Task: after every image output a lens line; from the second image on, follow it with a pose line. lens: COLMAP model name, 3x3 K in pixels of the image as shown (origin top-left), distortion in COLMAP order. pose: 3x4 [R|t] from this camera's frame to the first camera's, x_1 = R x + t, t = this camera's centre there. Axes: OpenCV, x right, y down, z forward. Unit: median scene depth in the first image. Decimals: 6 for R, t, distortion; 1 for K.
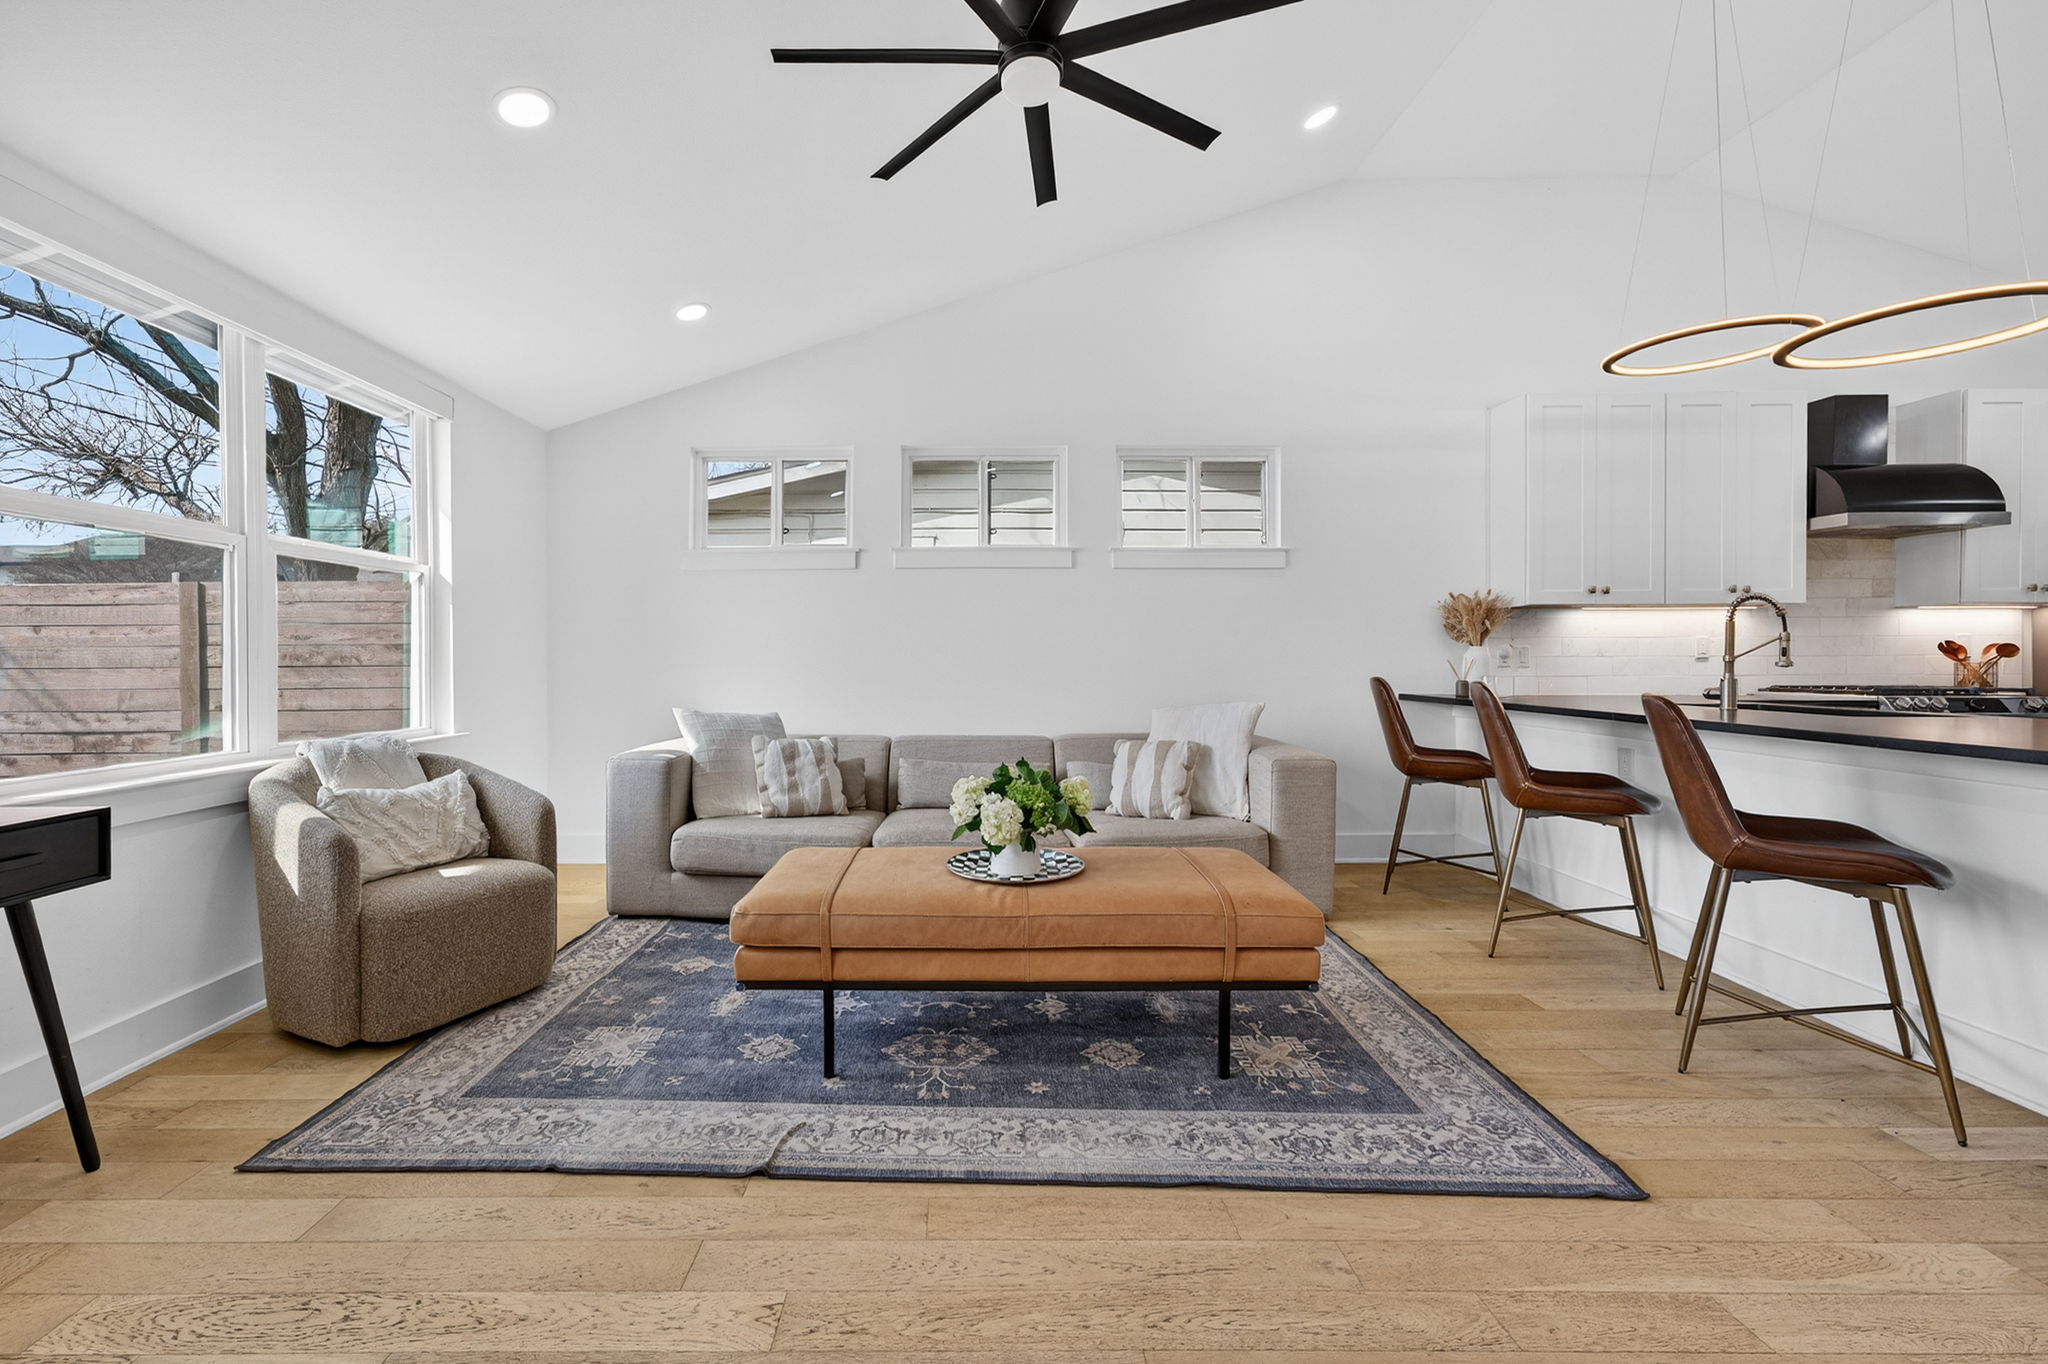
lens RADIAL K [[846.6, 0, 997.3], [0, 846.6, 670.5], [0, 0, 1]] dist [0.001209, 0.000767]
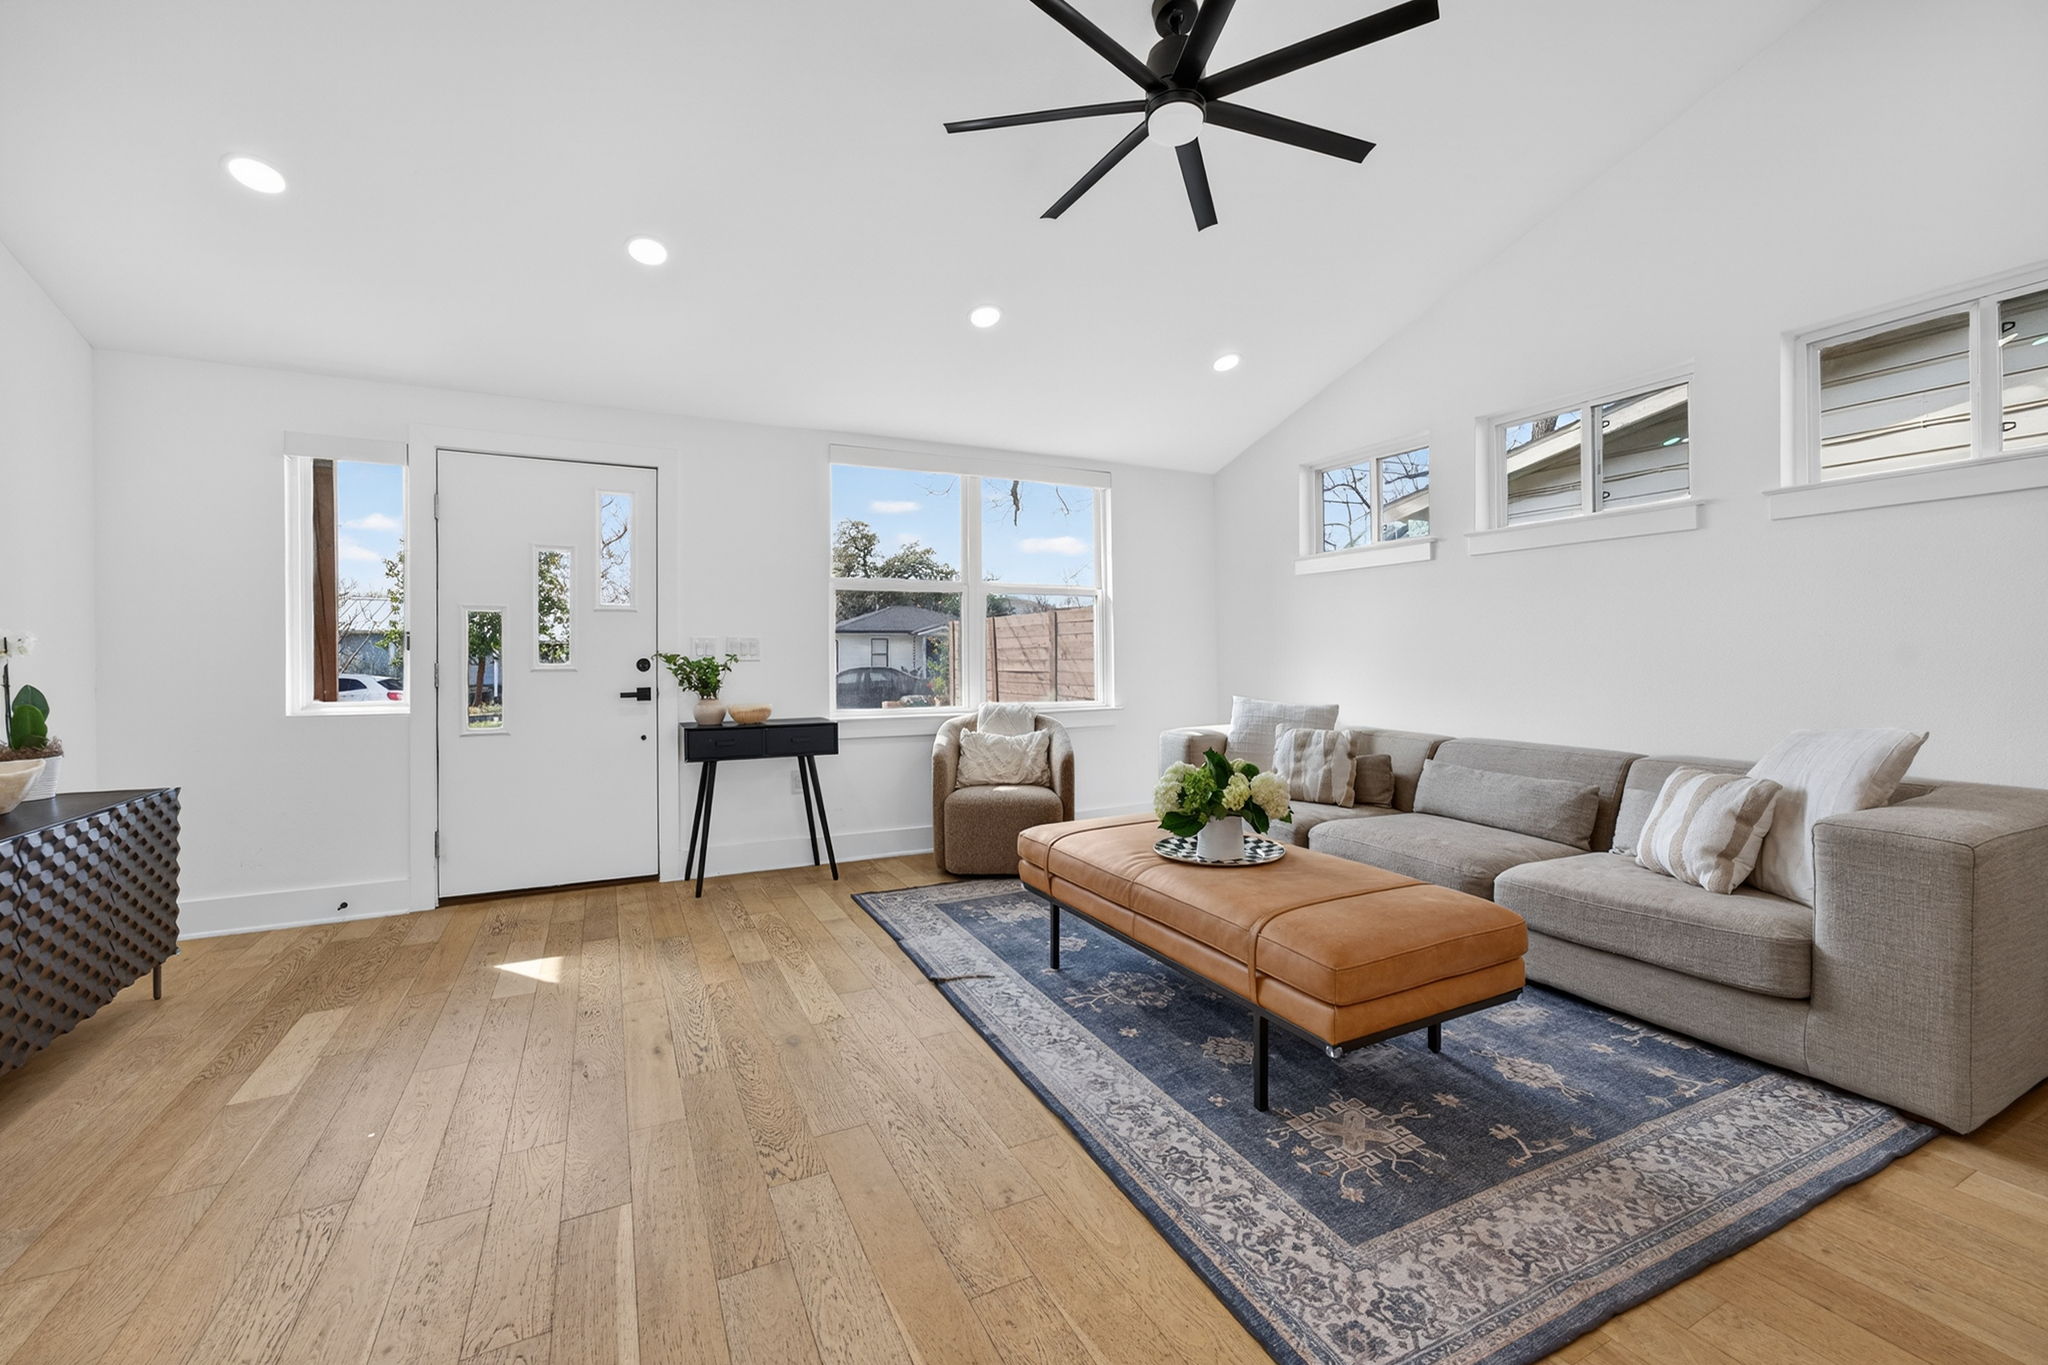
lens RADIAL K [[846.6, 0, 997.3], [0, 846.6, 671.0], [0, 0, 1]] dist [0.001209, 0.000767]
pose [[0.415100, 0.013376, -0.909677, 0.929746], [0.009443, 0.999775, 0.019010, -0.026059], [0.909727, -0.016481, 0.414880, 0.327584]]
